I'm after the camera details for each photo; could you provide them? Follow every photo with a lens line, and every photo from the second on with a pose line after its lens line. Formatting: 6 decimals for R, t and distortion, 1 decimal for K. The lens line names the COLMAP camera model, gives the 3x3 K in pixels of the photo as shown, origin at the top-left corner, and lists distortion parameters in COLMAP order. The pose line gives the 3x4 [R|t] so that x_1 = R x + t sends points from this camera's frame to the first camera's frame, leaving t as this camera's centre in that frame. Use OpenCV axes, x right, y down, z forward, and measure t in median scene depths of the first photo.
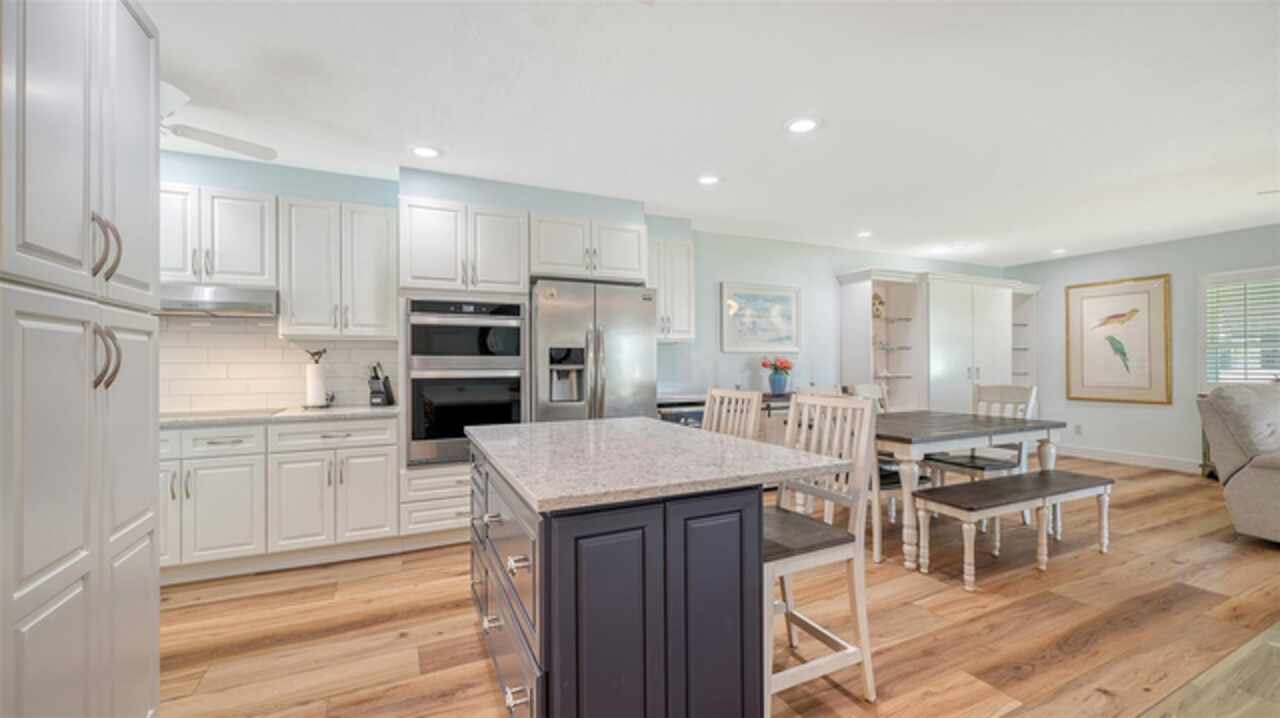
lens RADIAL K [[518.5, 0, 641.7], [0, 518.5, 353.1], [0, 0, 1]] dist [-0.000646, 0.000521]
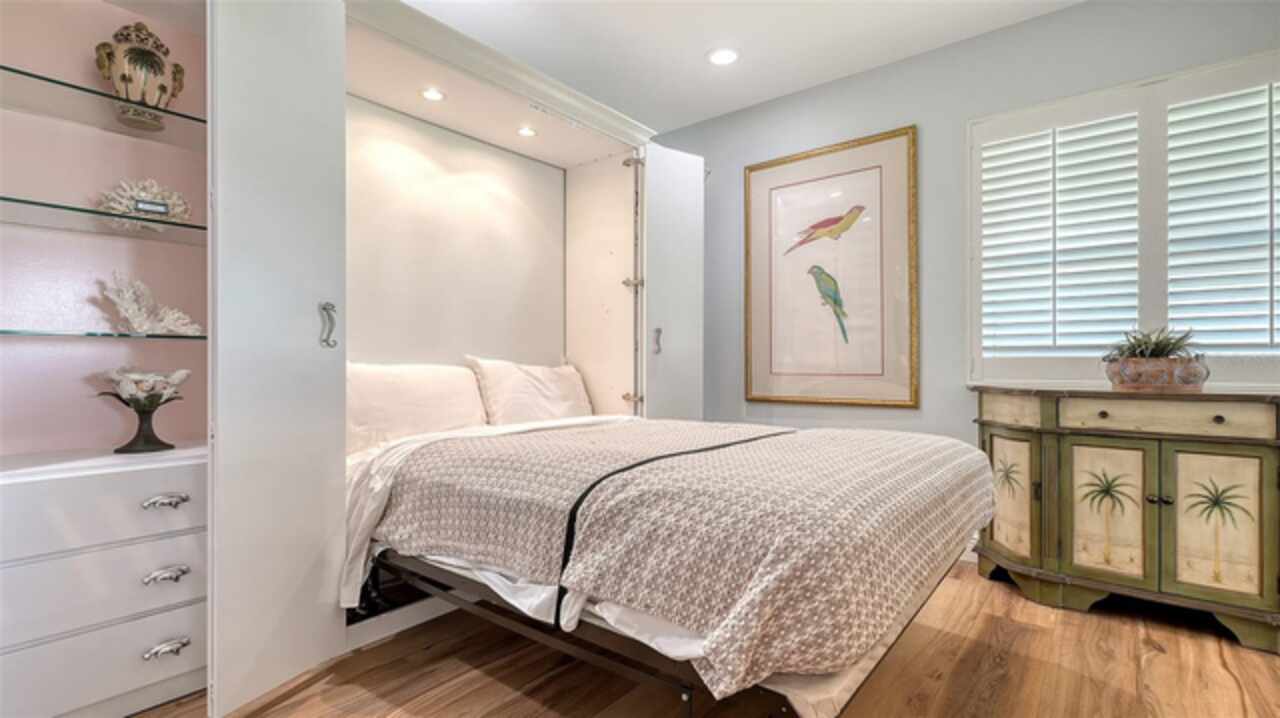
lens RADIAL K [[582.9, 0, 633.7], [0, 582.9, 352.6], [0, 0, 1]] dist [0.005628, 0.000583]
pose [[0.912296, 0.009777, 0.409416, 0.889081], [-0.008952, 0.999952, -0.003932, 0.081016], [-0.409434, -0.000078, 0.912340, 0.968923]]
